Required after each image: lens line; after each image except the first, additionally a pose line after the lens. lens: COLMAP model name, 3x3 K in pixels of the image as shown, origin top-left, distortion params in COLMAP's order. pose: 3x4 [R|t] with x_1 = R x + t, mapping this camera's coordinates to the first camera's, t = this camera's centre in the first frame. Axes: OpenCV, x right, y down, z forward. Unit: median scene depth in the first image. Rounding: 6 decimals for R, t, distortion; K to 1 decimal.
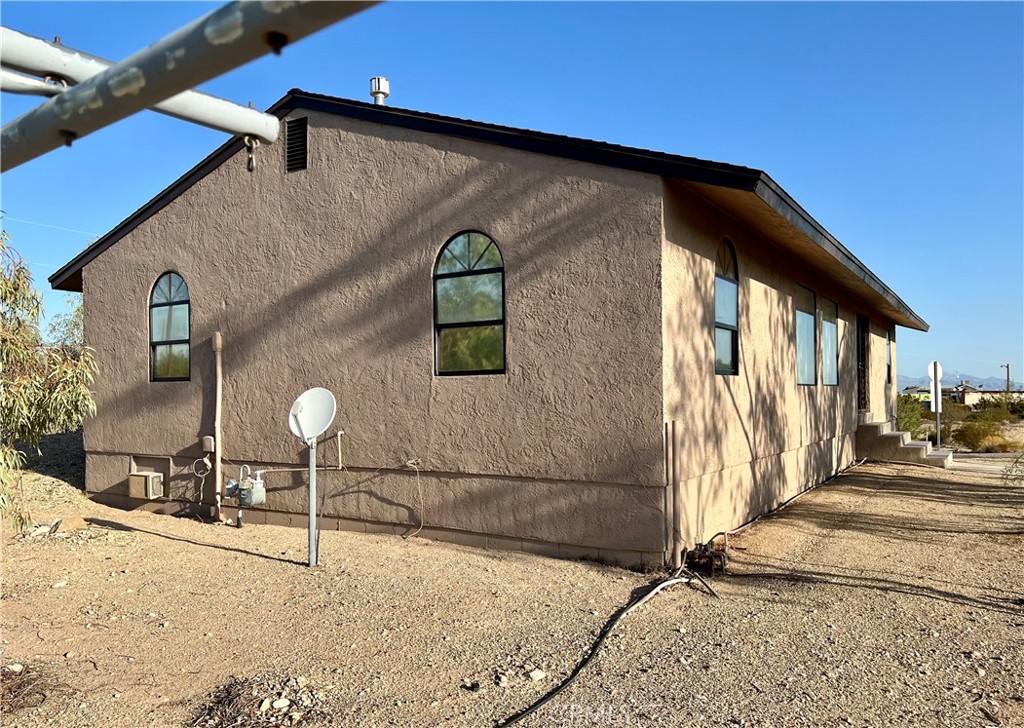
lens RADIAL K [[798.6, 0, 540.1], [0, 798.6, 395.2], [0, 0, 1]] dist [0.071528, -0.021827]
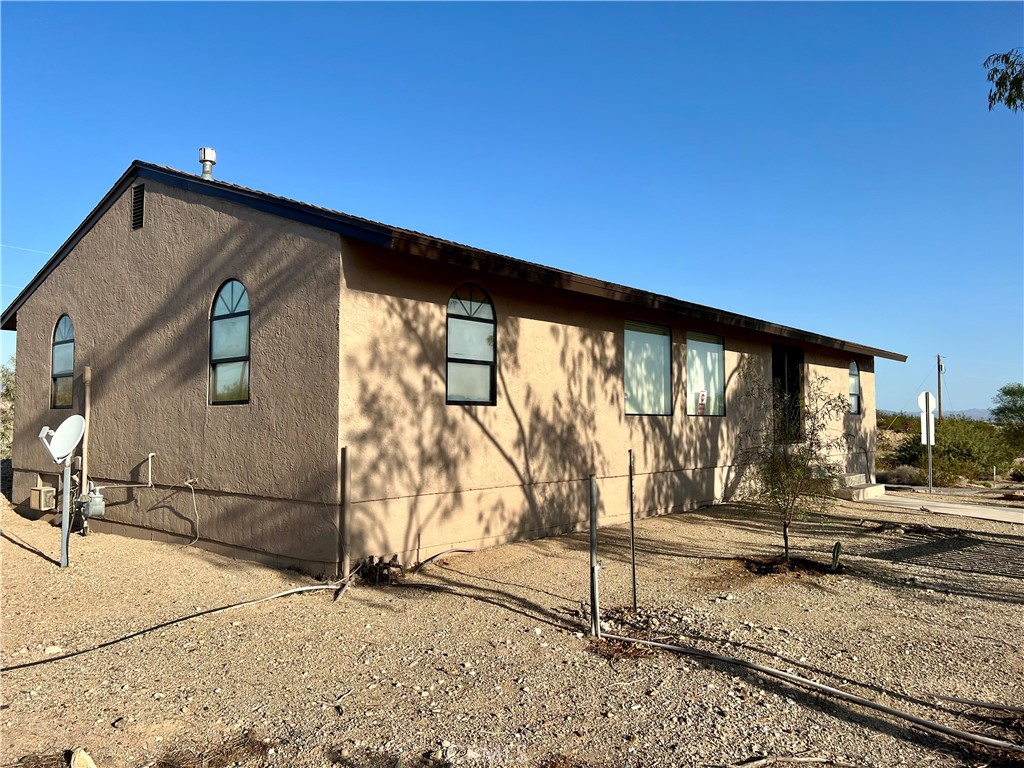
lens RADIAL K [[786.3, 0, 513.1], [0, 786.3, 386.0], [0, 0, 1]] dist [0.072148, -0.059642]
pose [[0.990851, 0.002390, -0.134936, 0.449955], [-0.008584, 0.998935, -0.045342, -0.004369], [0.134684, 0.046086, 0.989816, -0.065194]]
